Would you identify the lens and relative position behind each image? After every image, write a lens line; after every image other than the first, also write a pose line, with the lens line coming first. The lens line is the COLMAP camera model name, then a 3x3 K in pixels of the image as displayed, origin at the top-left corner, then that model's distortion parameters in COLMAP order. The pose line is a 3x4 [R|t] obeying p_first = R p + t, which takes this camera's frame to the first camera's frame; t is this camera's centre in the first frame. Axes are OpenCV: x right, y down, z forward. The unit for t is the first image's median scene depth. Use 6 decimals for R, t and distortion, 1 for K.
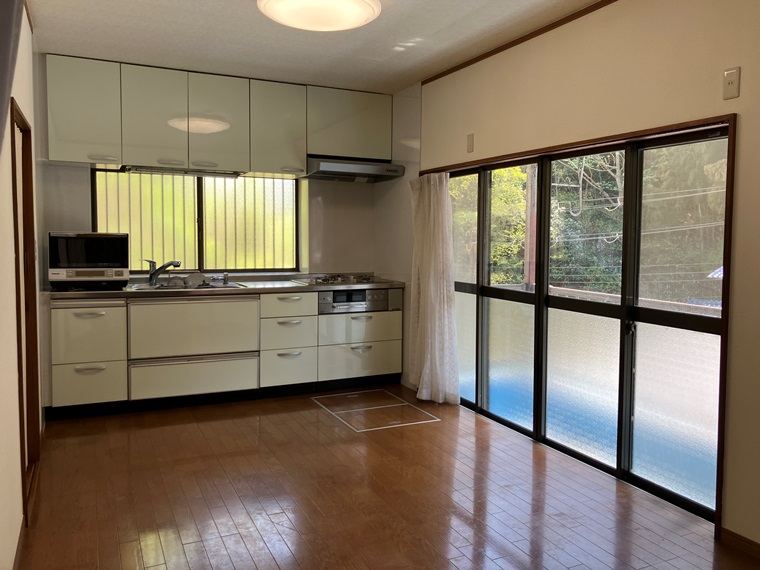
lens RADIAL K [[608.0, 0, 390.1], [0, 608.0, 285.1], [0, 0, 1]] dist [0.140401, -0.212793]
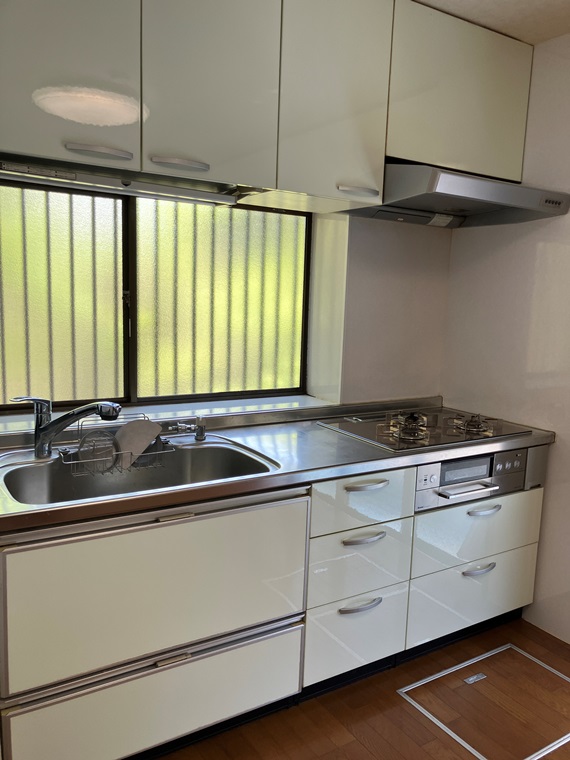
lens RADIAL K [[601.8, 0, 287.0], [0, 601.8, 393.7], [0, 0, 1]] dist [0.006165, 0.004949]
pose [[0.989799, 0.004781, 0.142387, -0.267649], [-0.017976, 0.995640, 0.091528, -0.078571], [-0.141329, -0.093154, 0.985570, 0.553966]]
